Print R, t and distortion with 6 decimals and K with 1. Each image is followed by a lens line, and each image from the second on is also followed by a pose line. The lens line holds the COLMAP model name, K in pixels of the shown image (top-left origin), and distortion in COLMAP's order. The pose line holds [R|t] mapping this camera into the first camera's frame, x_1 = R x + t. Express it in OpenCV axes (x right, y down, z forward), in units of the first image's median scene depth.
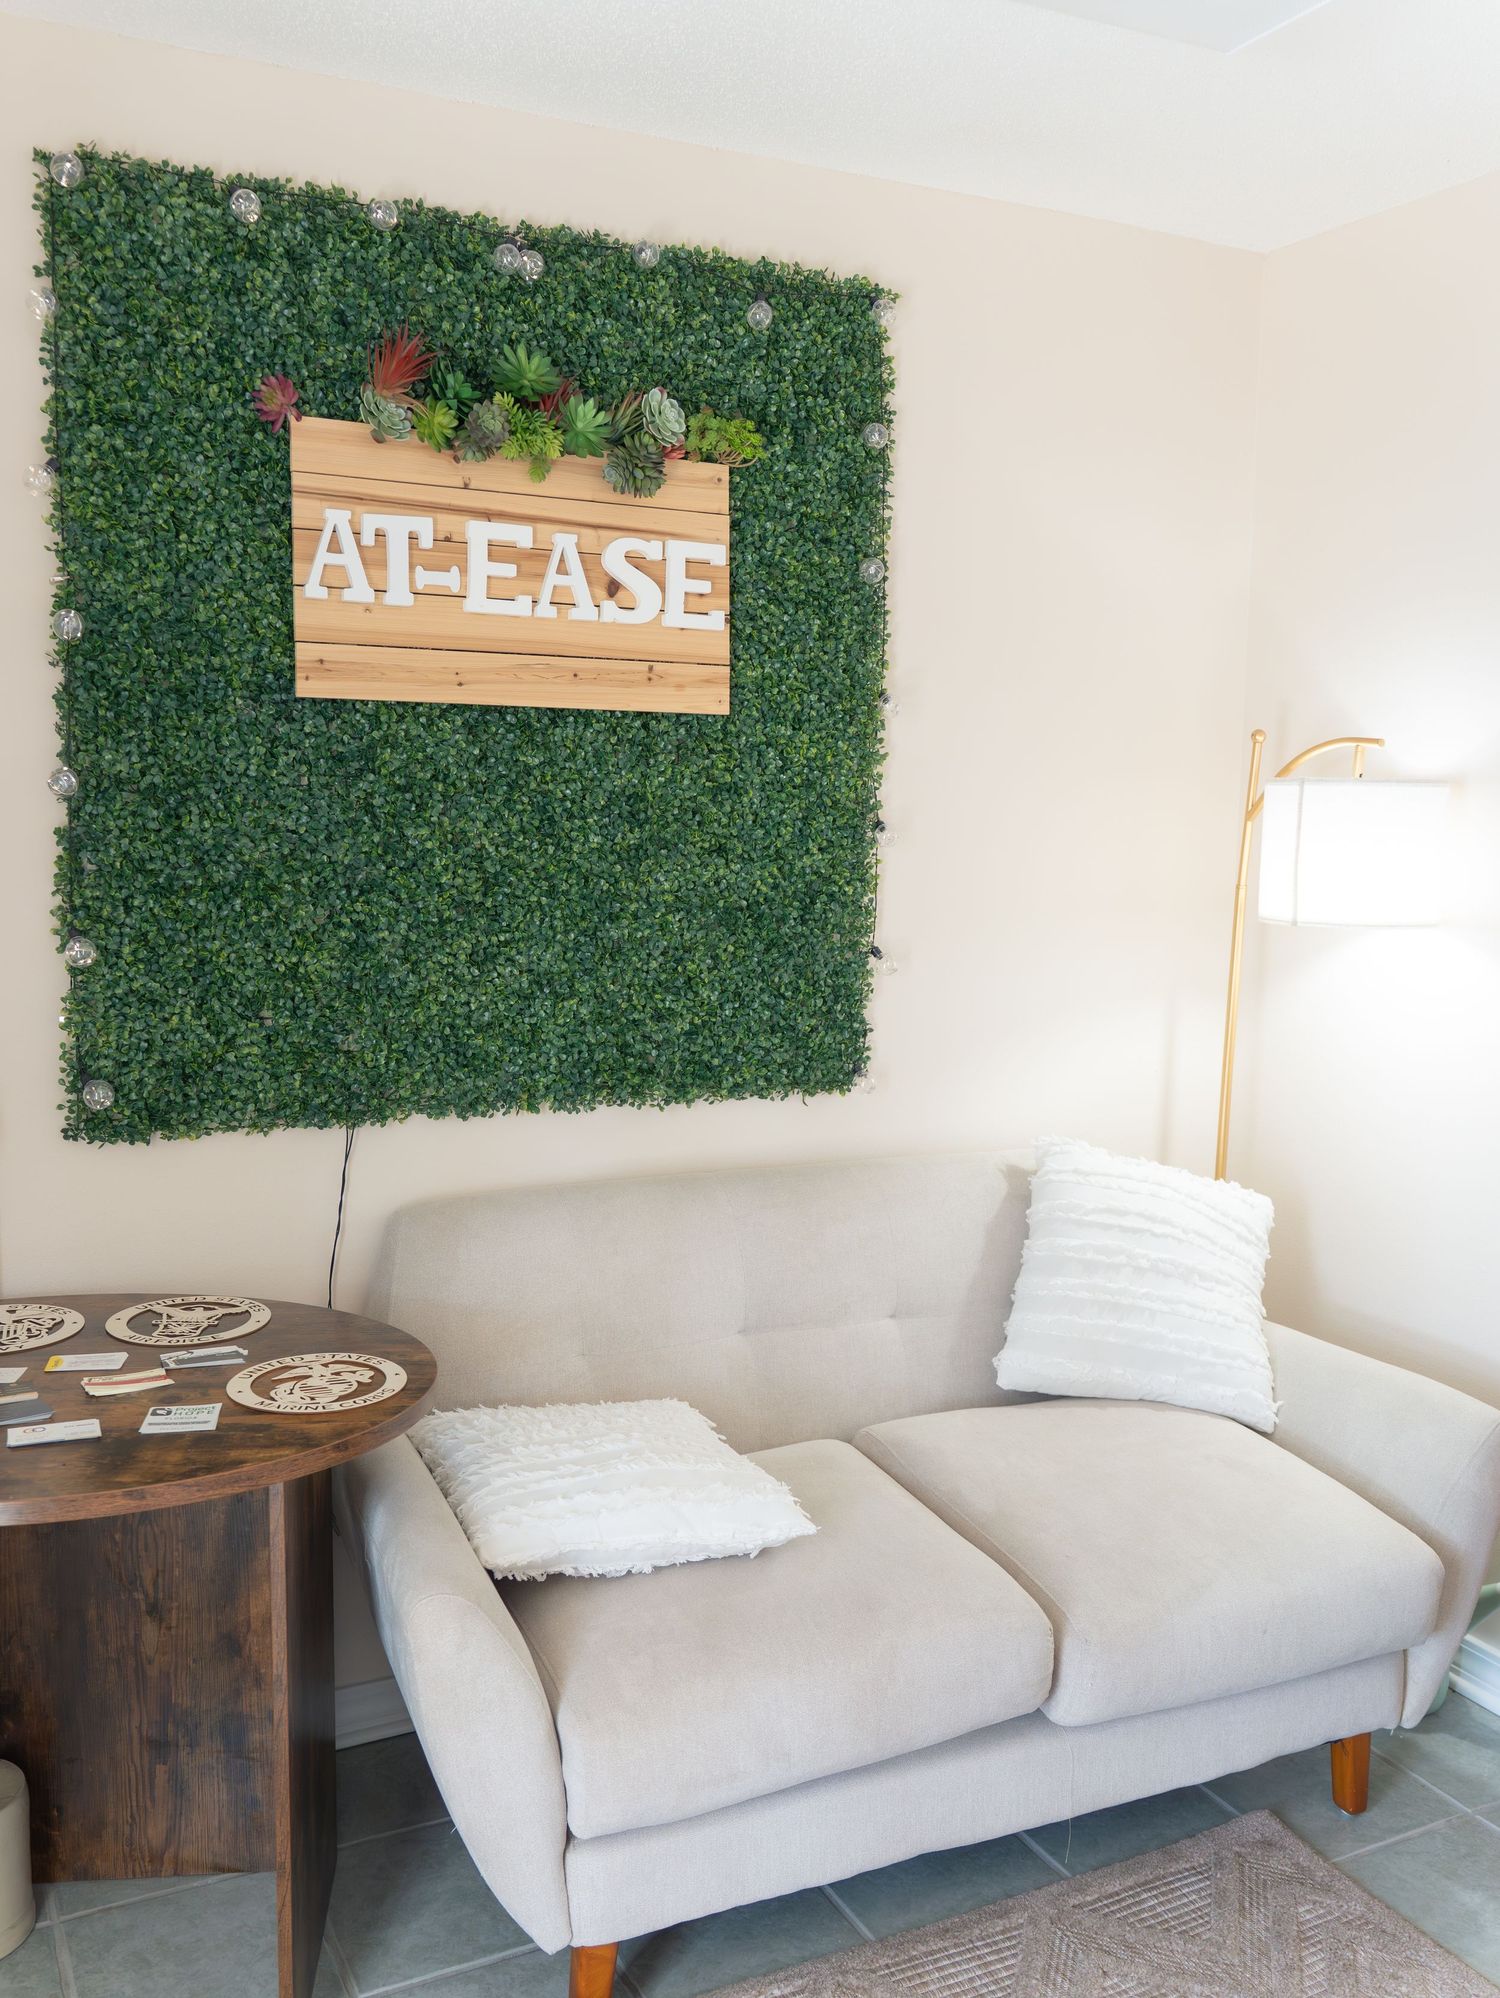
lens RADIAL K [[1754.5, 0, 750.0], [0, 1754.5, 999.0], [0, 0, 1]] dist [0.003911, -0.003606]
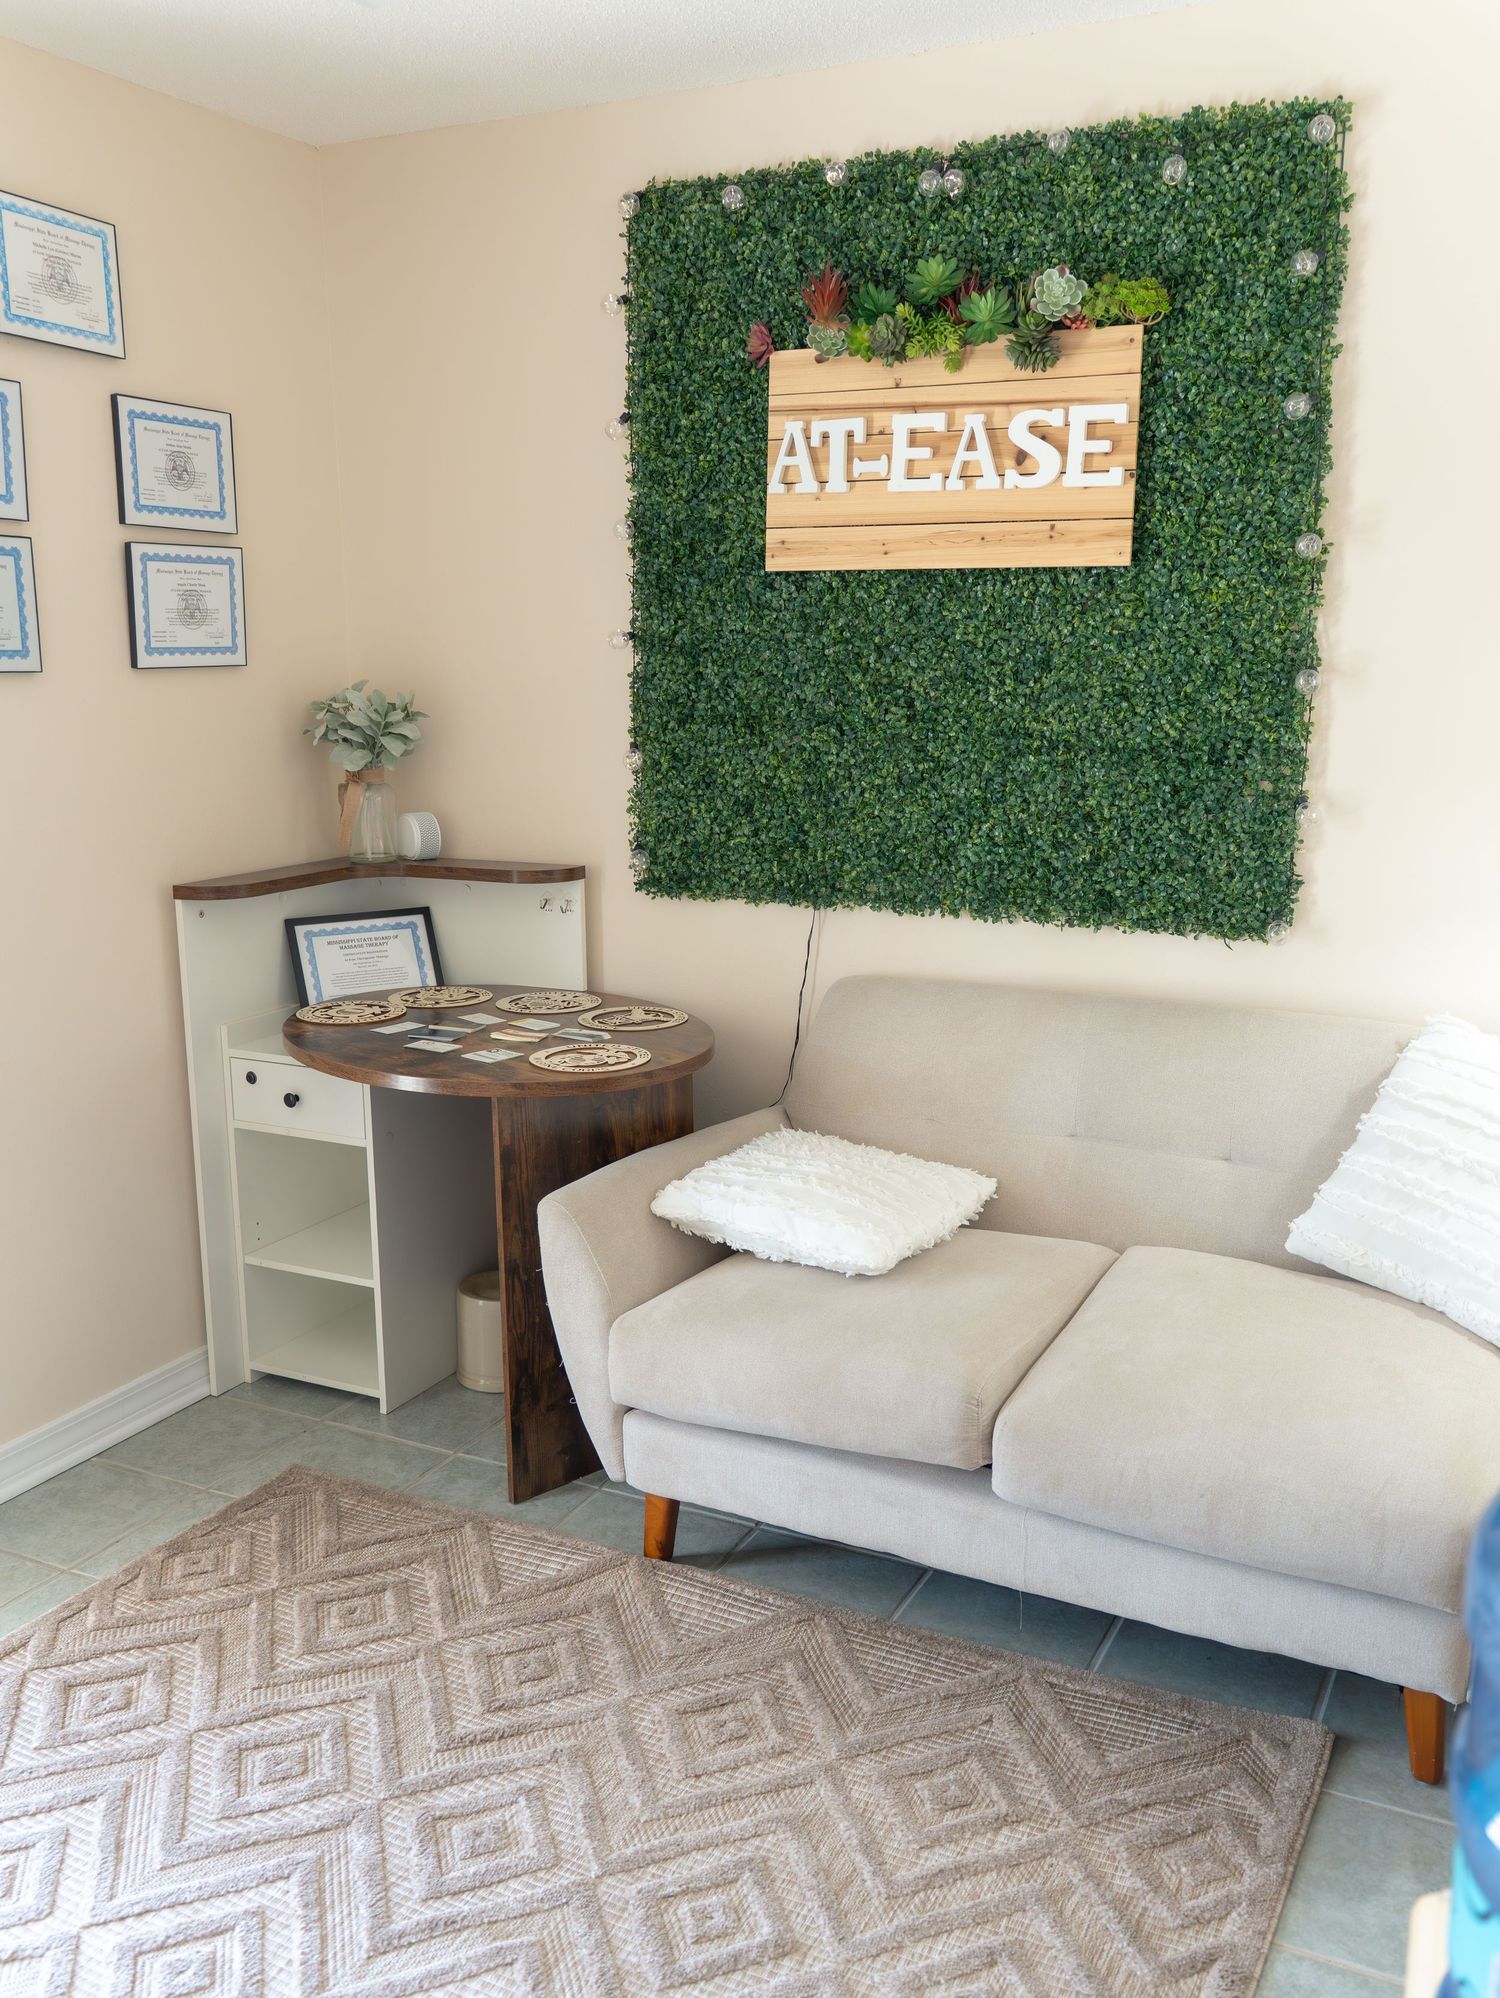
lens RADIAL K [[1689.2, 0, 750.0], [0, 1689.2, 999.0], [0, 0, 1]] dist [-0.001798, 0.001869]
pose [[0.613737, 0.144750, -0.776128, 0.715835], [-0.085737, 0.989455, 0.116738, -0.001761], [0.784841, -0.005104, 0.619676, 0.192795]]
